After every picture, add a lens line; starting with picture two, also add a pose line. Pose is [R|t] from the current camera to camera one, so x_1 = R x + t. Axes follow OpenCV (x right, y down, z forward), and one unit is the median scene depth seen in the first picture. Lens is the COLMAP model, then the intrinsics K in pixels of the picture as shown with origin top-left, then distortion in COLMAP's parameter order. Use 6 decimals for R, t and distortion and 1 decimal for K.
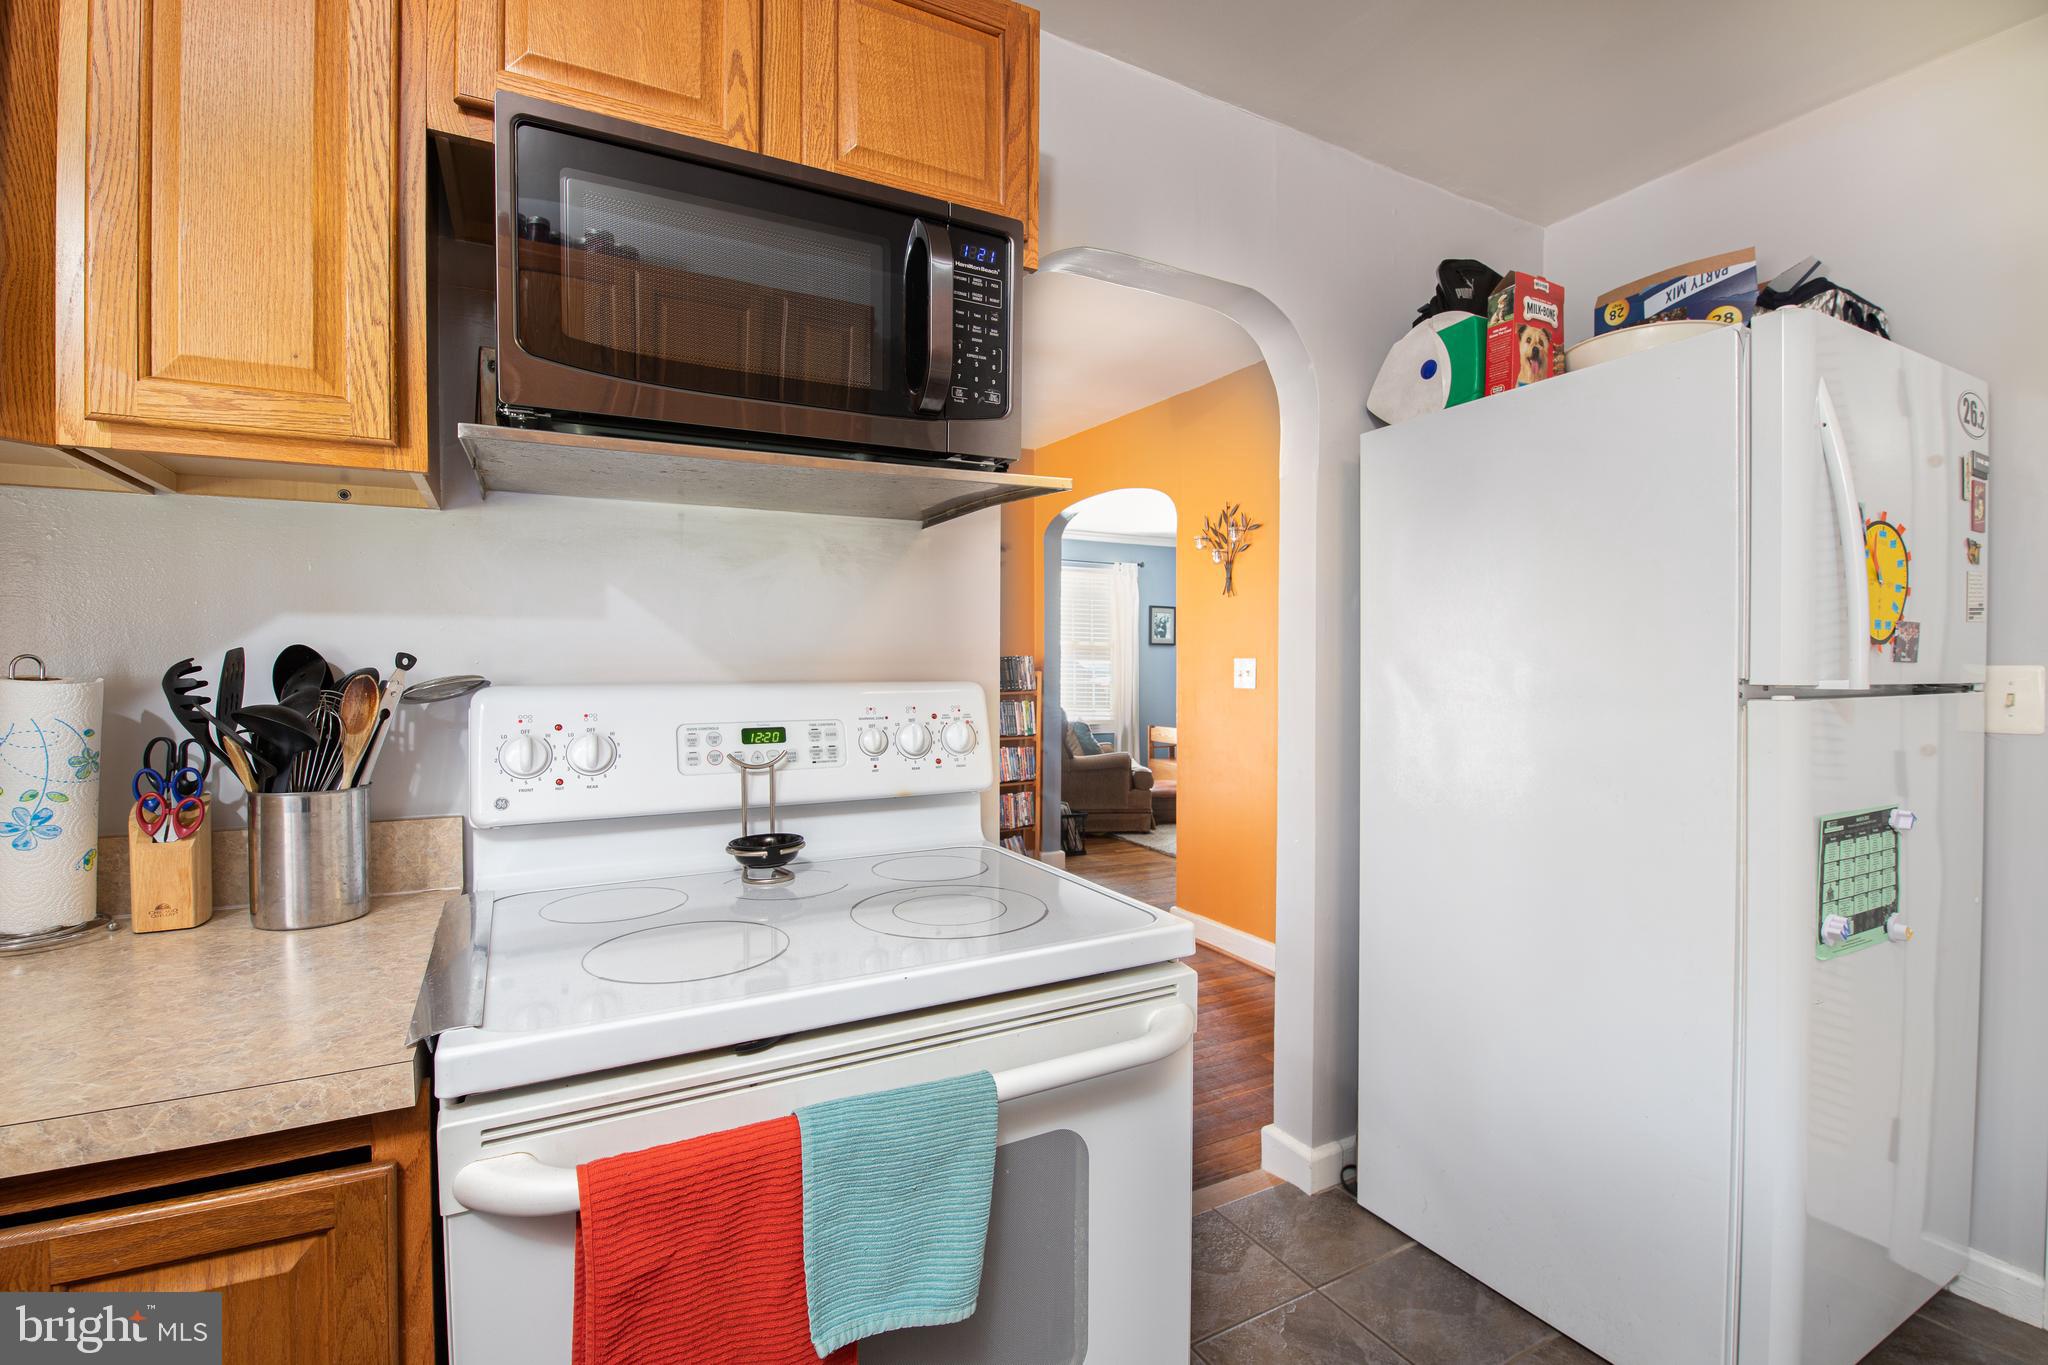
lens RADIAL K [[904.9, 0, 1029.6], [0, 904.9, 669.1], [0, 0, 1]] dist [-0.008692, -0.005479]
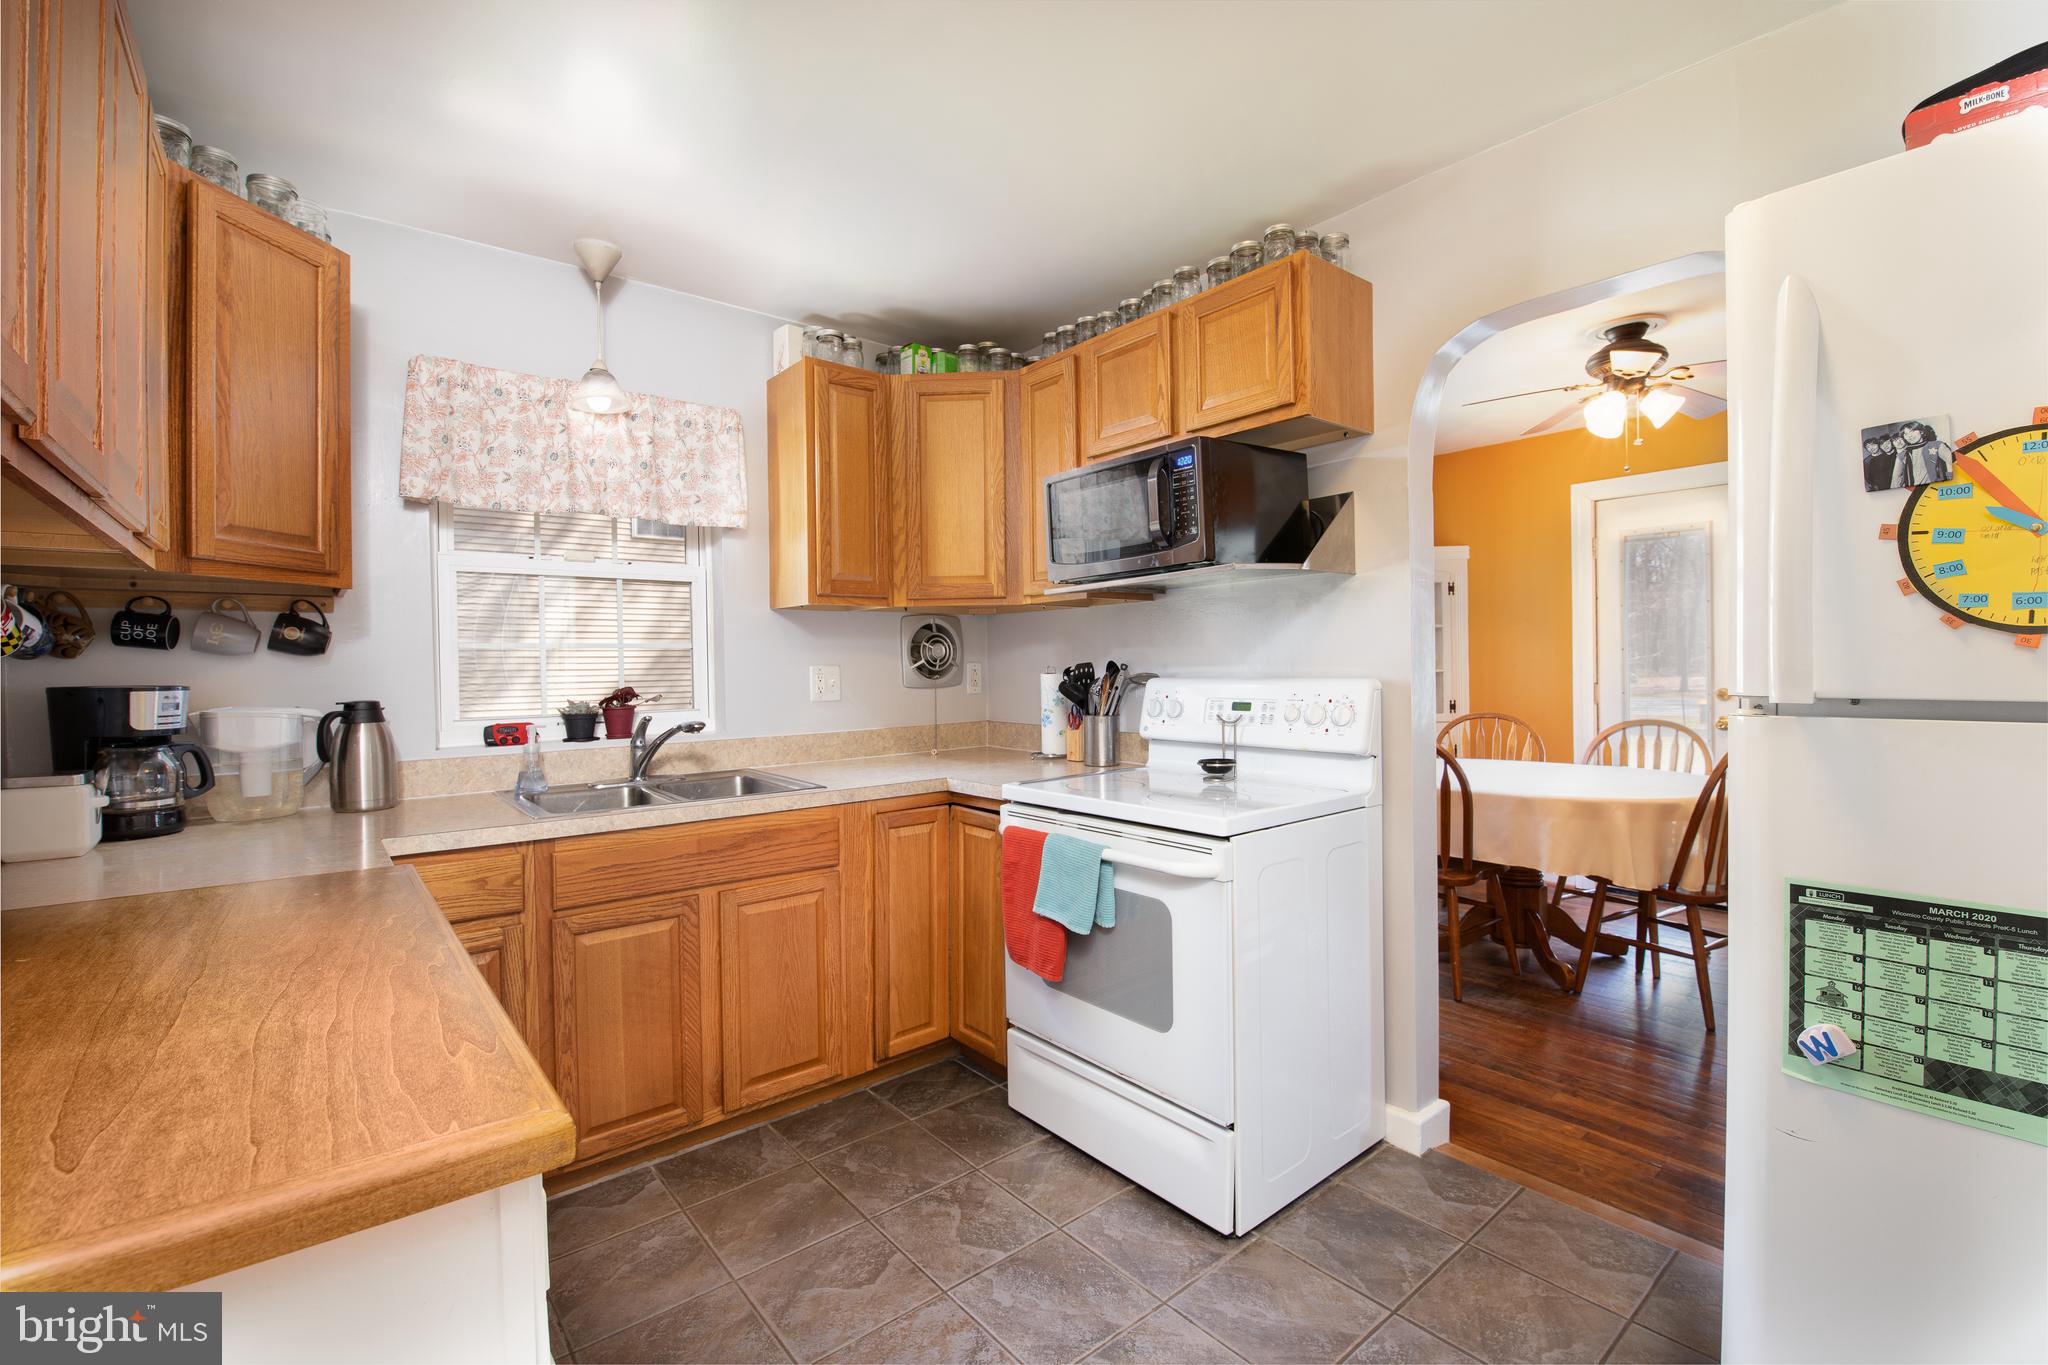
lens RADIAL K [[904.9, 0, 1025.5], [0, 904.9, 671.7], [0, 0, 1]] dist [-0.008692, -0.005479]
pose [[0.179903, 0.003585, -0.983678, 1.468682], [0.010376, 0.999931, 0.005542, -0.011262], [0.983630, -0.011203, 0.179854, 0.260883]]
